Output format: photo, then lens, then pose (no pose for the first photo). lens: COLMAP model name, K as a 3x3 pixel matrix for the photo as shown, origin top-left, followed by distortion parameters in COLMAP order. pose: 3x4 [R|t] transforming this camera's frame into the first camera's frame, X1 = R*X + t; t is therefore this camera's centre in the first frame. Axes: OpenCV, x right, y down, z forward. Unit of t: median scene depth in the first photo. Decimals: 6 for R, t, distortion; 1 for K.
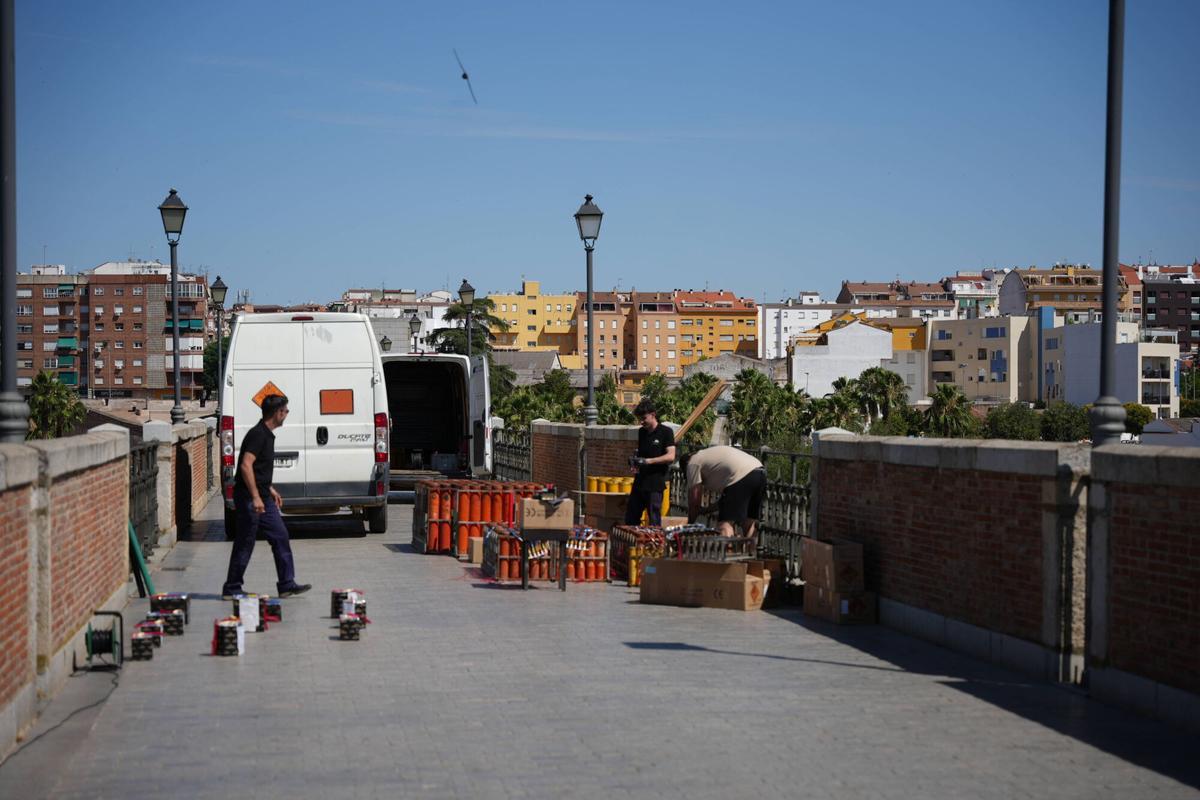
lens RADIAL K [[1023.5, 0, 599.8], [0, 1023.5, 397.0], [0, 0, 1]] dist [0.008036, -0.003497]
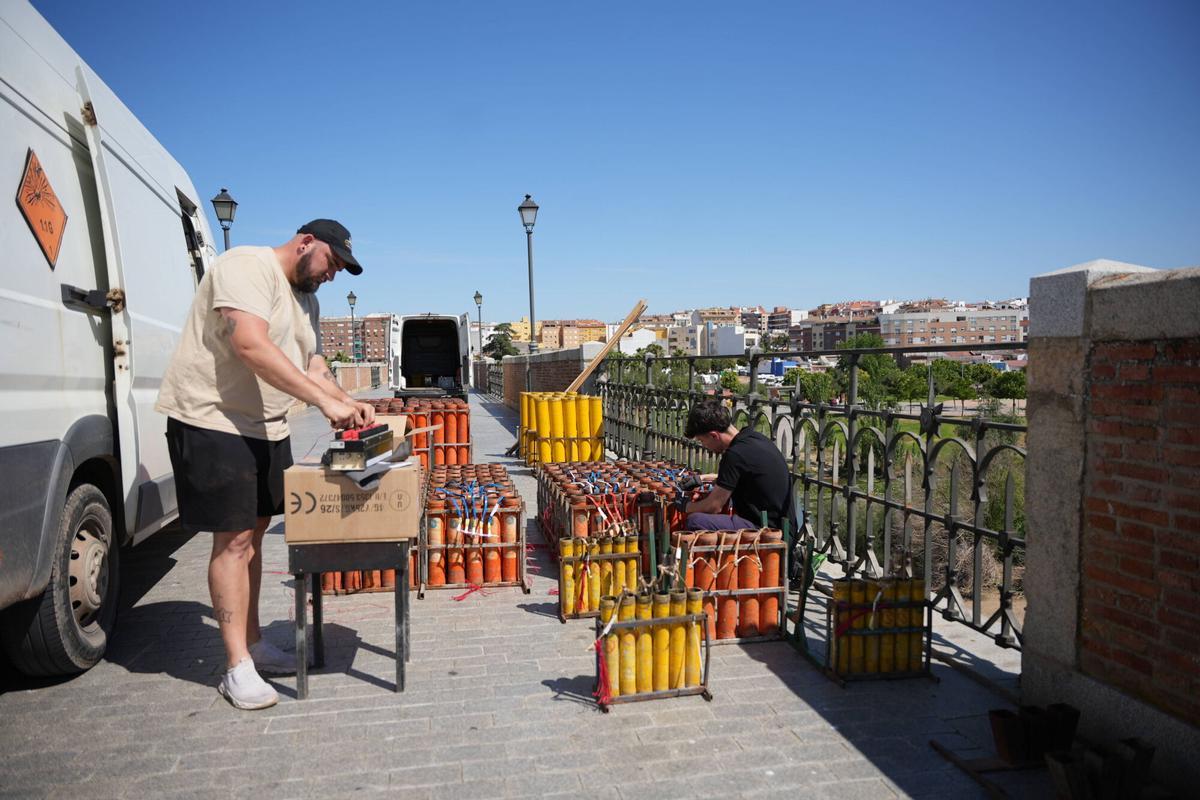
lens RADIAL K [[790.2, 0, 601.6], [0, 790.2, 406.0], [0, 0, 1]] dist [-0.007054, -0.002446]
pose [[0.996422, -0.026232, 0.080338, -0.037250], [0.018175, 0.994879, 0.099428, -0.080403], [-0.082535, -0.097612, 0.991796, -1.149869]]
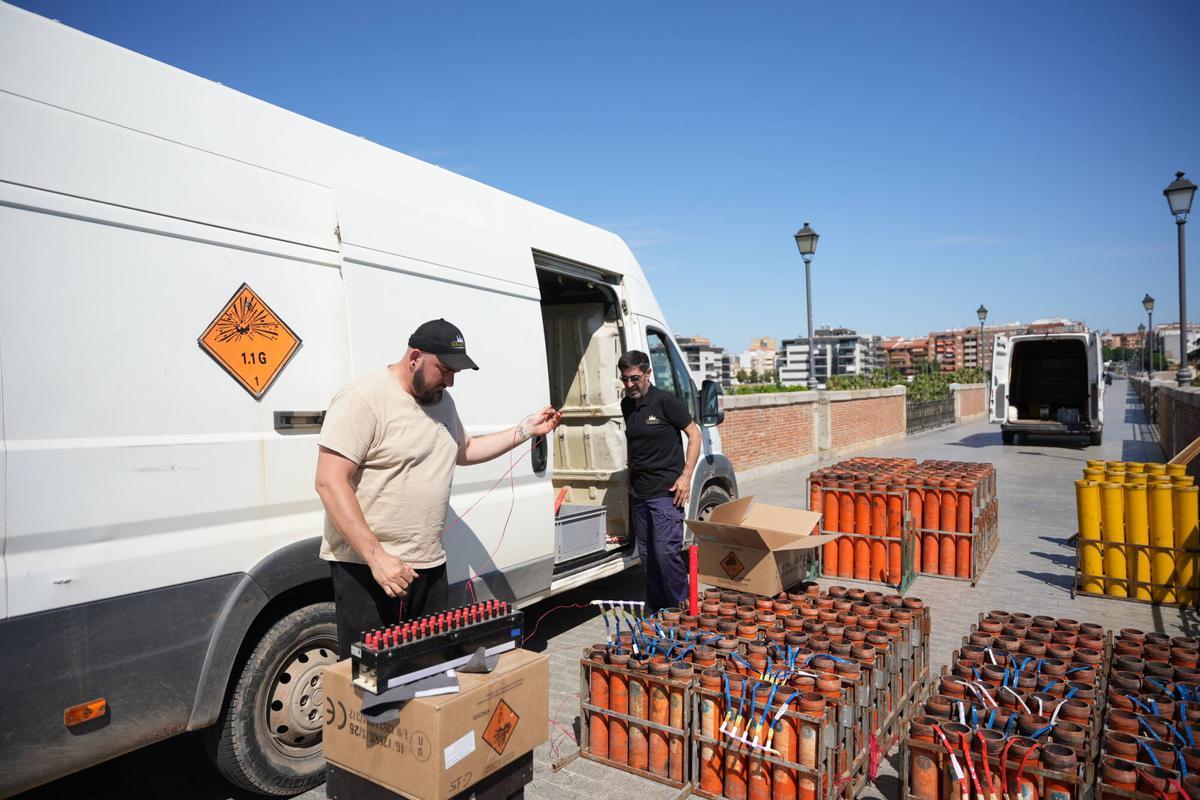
lens RADIAL K [[790.2, 0, 598.9], [0, 790.2, 402.6], [0, 0, 1]] dist [-0.007054, -0.002446]
pose [[0.756036, -0.002570, -0.654525, -0.029477], [0.049760, 0.997324, 0.053561, -0.082709], [0.652636, -0.073063, 0.754141, -1.138132]]
